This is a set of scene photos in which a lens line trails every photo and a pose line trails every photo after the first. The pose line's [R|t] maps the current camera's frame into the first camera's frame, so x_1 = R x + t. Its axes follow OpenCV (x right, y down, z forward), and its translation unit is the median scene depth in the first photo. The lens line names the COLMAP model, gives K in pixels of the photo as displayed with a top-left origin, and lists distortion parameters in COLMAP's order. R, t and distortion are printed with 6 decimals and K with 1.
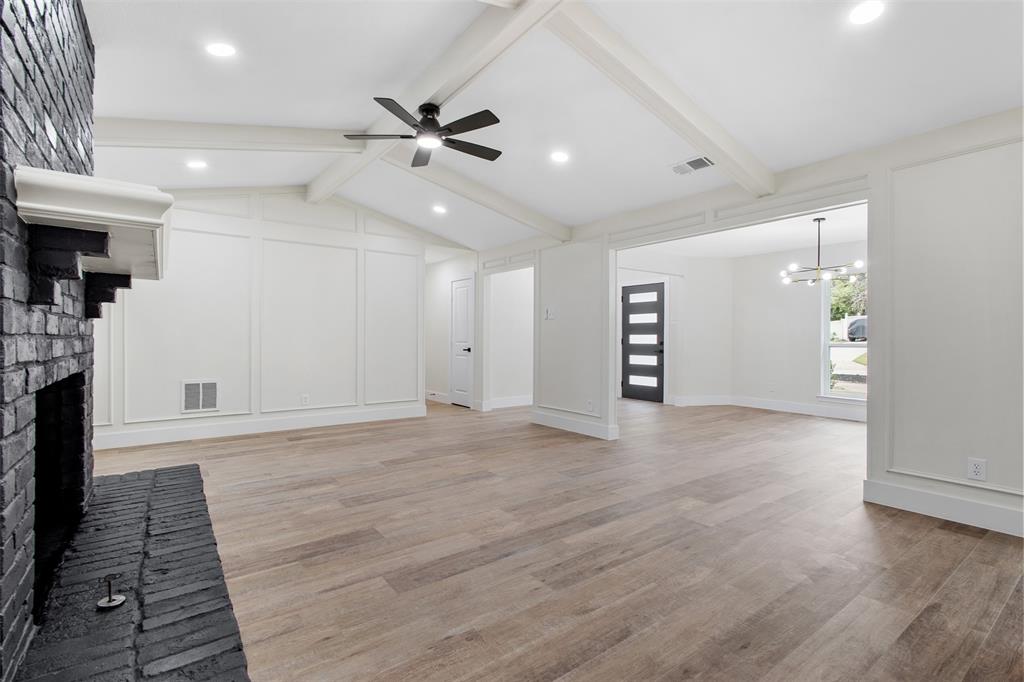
lens RADIAL K [[473.2, 0, 512.0], [0, 473.2, 341.0], [0, 0, 1]] dist [0.009708, -0.001277]
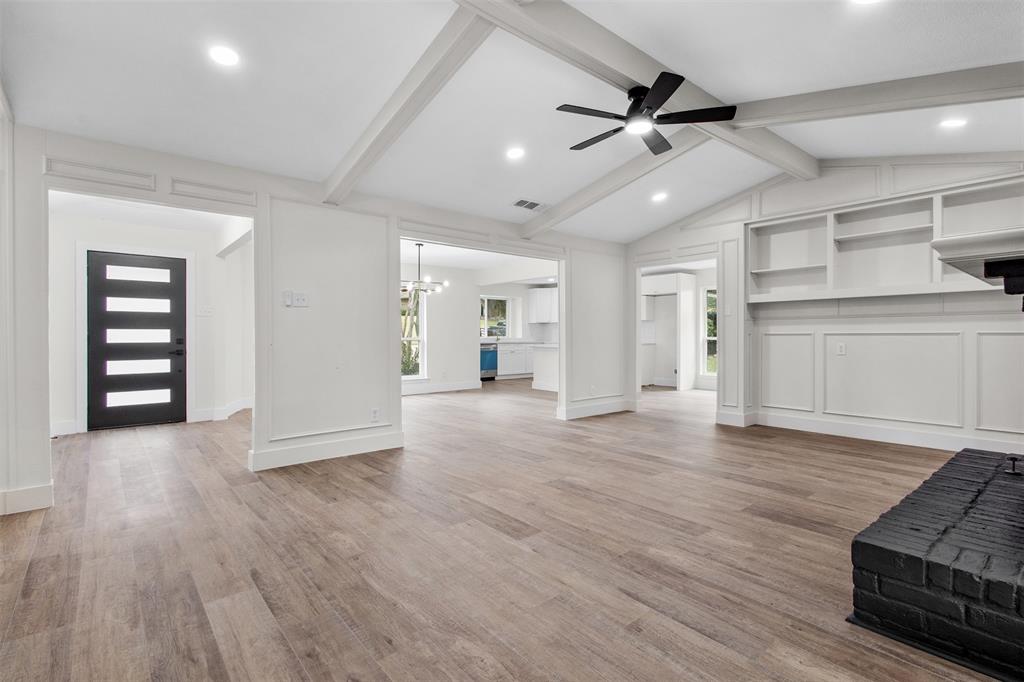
lens RADIAL K [[473.2, 0, 512.0], [0, 473.2, 341.0], [0, 0, 1]] dist [0.009708, -0.001277]
pose [[-0.052236, -0.016727, 0.998495, -1.108667], [0.006581, 0.999832, 0.017093, -0.012013], [-0.998613, 0.007464, -0.052117, 1.304089]]
